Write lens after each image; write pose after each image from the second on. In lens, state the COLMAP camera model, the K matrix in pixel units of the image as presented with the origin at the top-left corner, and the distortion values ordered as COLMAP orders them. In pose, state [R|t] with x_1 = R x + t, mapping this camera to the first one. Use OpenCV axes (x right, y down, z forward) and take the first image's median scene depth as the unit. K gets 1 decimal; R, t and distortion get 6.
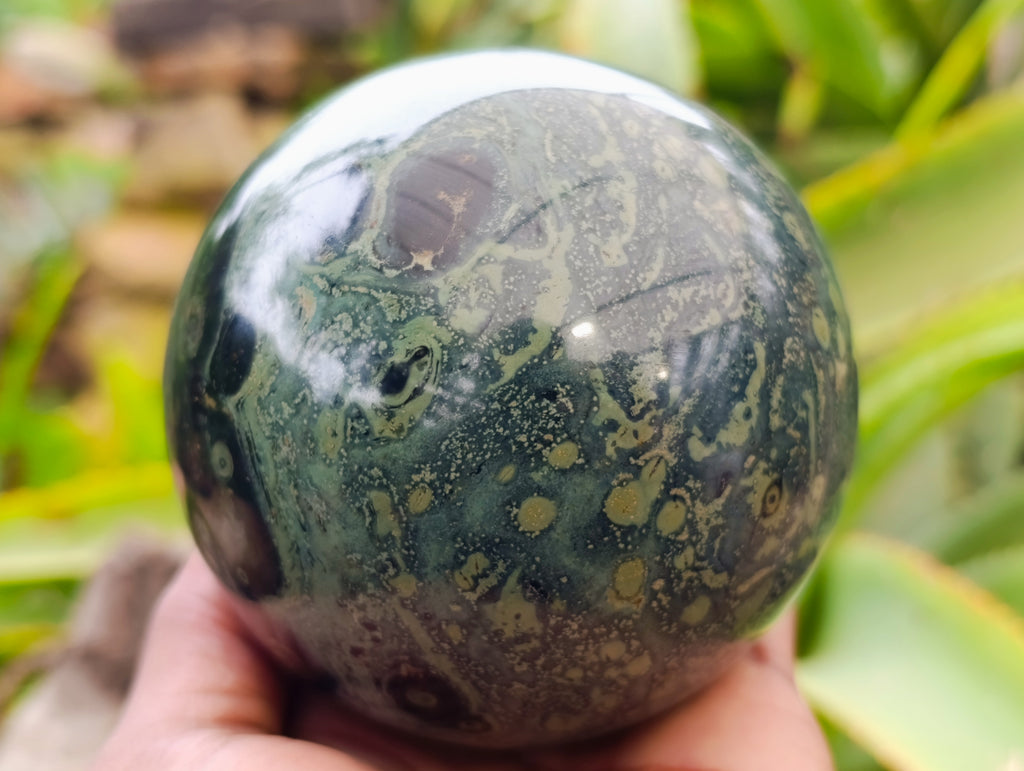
lens RADIAL K [[1512.1, 0, 523.3], [0, 1512.1, 383.9], [0, 0, 1]] dist [0.374758, -2.354022]
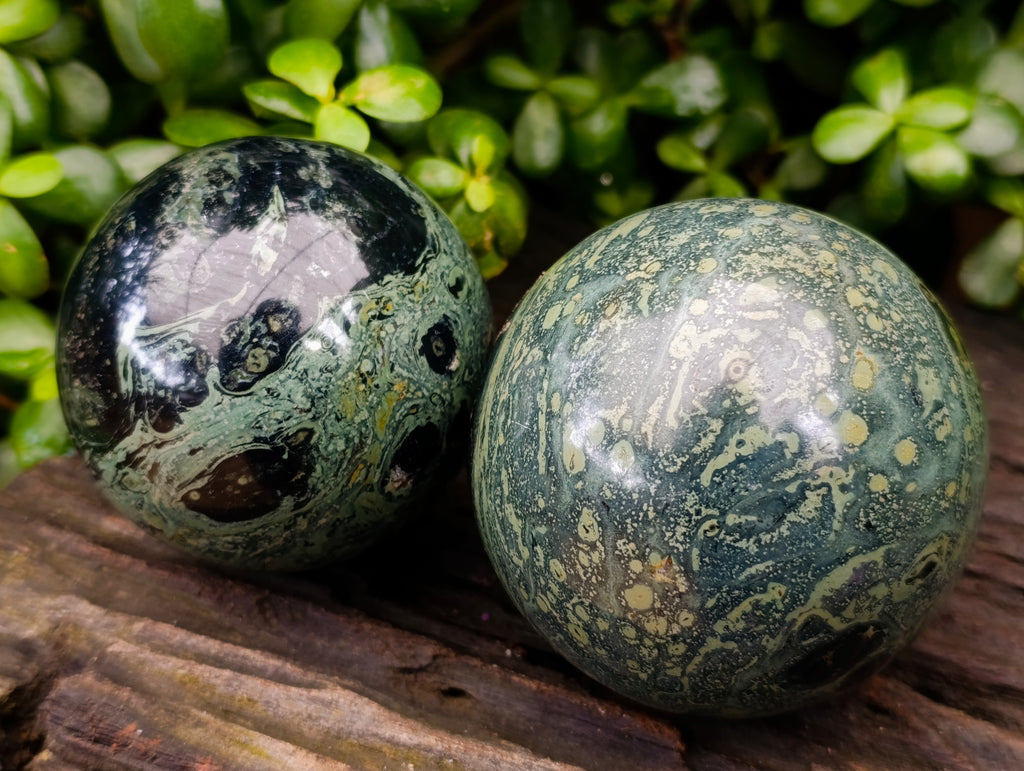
lens RADIAL K [[1512.1, 0, 523.3], [0, 1512.1, 383.9], [0, 0, 1]] dist [0.374758, -2.354022]
pose [[-0.763858, -0.397334, -0.508573, 1.036430], [0.454871, -0.890470, 0.012500, -0.038814], [-0.457836, -0.221787, 0.860928, -0.065112]]
